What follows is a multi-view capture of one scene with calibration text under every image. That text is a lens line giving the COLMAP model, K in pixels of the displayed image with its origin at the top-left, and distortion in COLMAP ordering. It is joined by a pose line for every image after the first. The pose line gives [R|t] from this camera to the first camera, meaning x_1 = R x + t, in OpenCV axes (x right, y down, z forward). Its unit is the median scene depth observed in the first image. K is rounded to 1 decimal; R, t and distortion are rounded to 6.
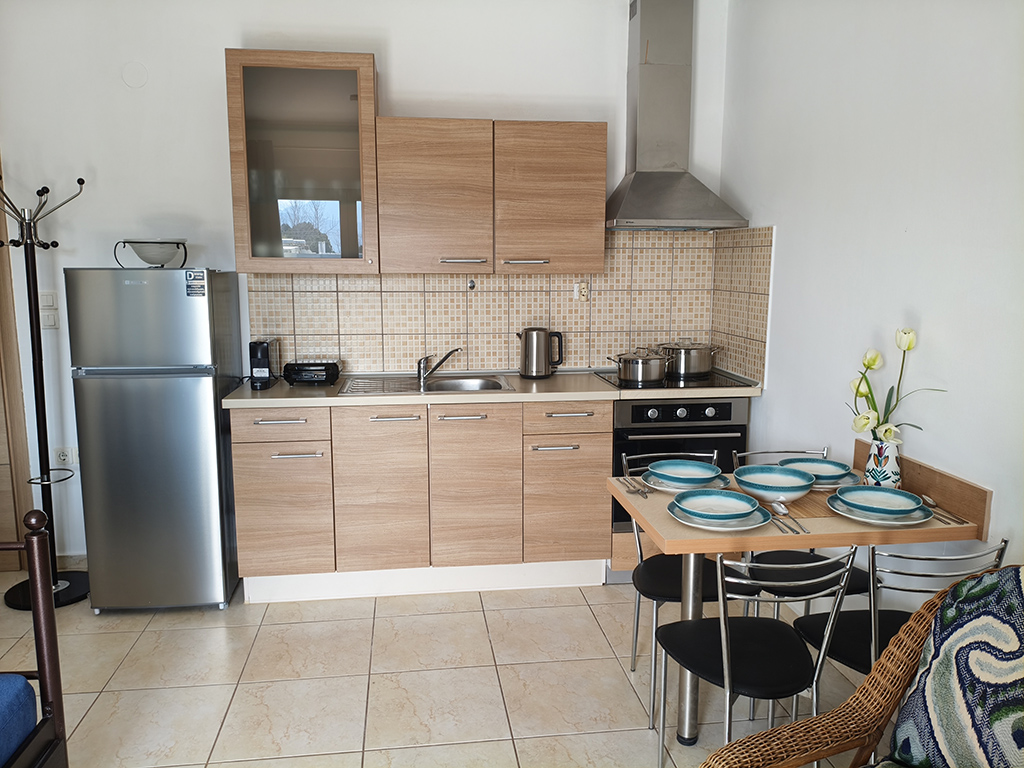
lens RADIAL K [[788.7, 0, 506.0], [0, 788.7, 388.1], [0, 0, 1]] dist [0.034113, -0.057120]
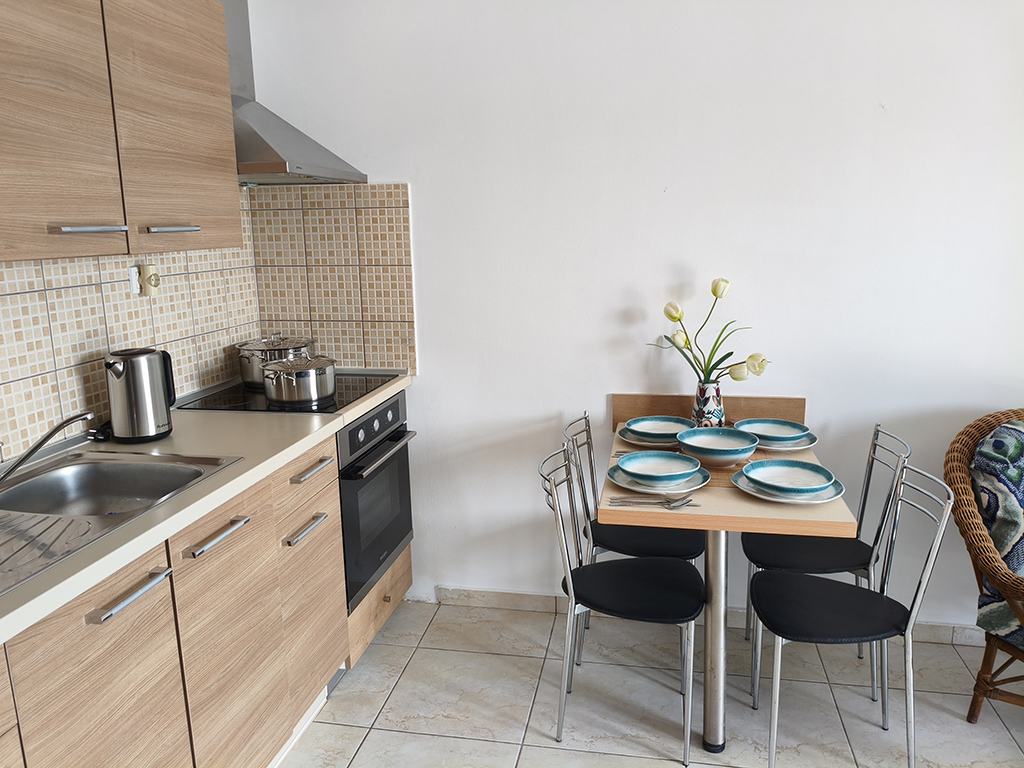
lens RADIAL K [[788.7, 0, 508.5], [0, 788.7, 379.9], [0, 0, 1]] dist [0.034113, -0.057120]
pose [[0.311799, -0.189925, 0.930973, -0.439696], [0.169504, 0.975219, 0.142182, -0.098361], [-0.934906, 0.113472, 0.336265, 0.617124]]
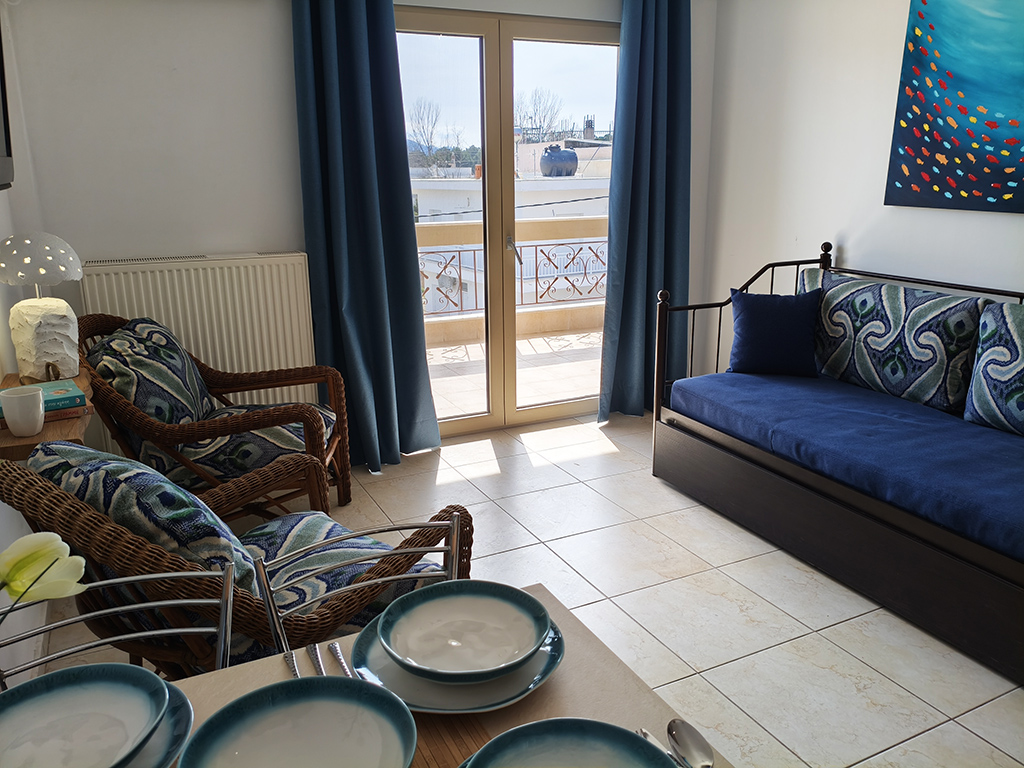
lens RADIAL K [[788.7, 0, 518.0], [0, 788.7, 390.5], [0, 0, 1]] dist [0.034113, -0.057120]
pose [[-0.940380, 0.099629, -0.325206, 0.236987], [-0.044118, 0.912329, 0.407074, -0.111739], [0.337251, 0.397152, -0.853541, 0.854181]]
